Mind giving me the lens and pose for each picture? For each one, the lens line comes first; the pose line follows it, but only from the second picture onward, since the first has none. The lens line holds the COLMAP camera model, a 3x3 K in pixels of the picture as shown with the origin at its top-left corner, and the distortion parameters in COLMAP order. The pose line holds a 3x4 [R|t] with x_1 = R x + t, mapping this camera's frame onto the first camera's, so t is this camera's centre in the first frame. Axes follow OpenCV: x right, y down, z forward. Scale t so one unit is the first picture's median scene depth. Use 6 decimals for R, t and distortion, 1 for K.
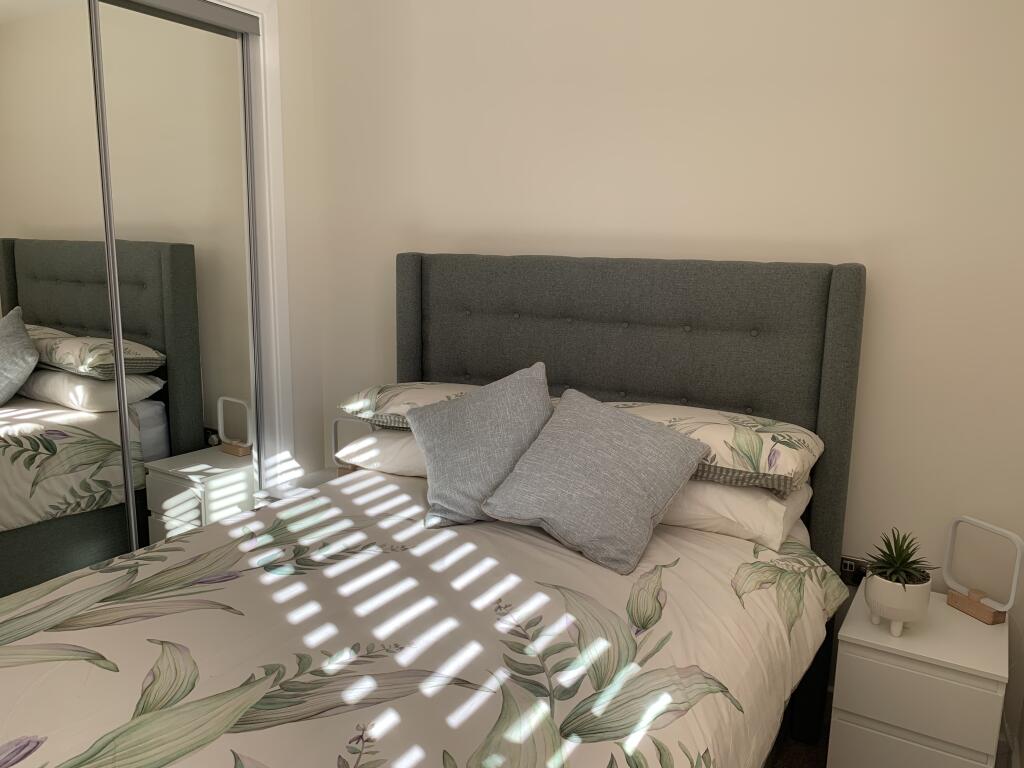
lens RADIAL K [[785.0, 0, 512.0], [0, 785.0, 384.0], [0, 0, 1]] dist [0.025711, -0.024197]
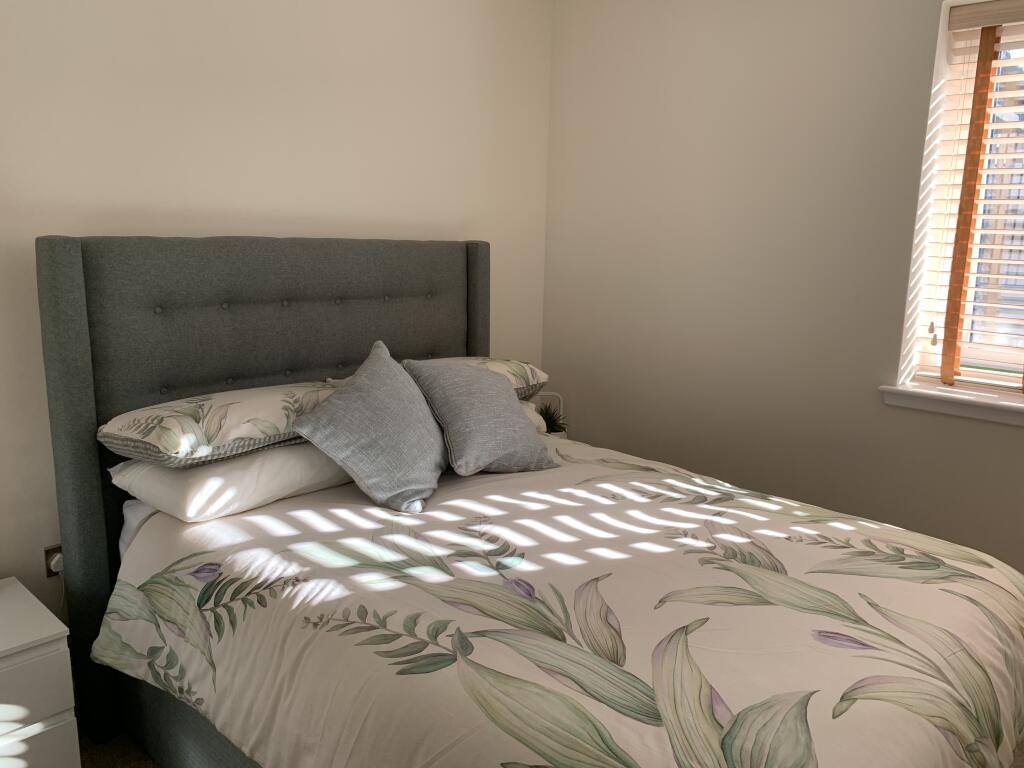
lens RADIAL K [[809.1, 0, 512.0], [0, 809.1, 384.0], [0, 0, 1]] dist [0.097581, -0.006154]
pose [[0.225982, -0.198798, 0.953631, -1.215732], [0.161145, 0.973096, 0.164670, -0.151489], [-0.960710, 0.116460, 0.251937, 0.703761]]
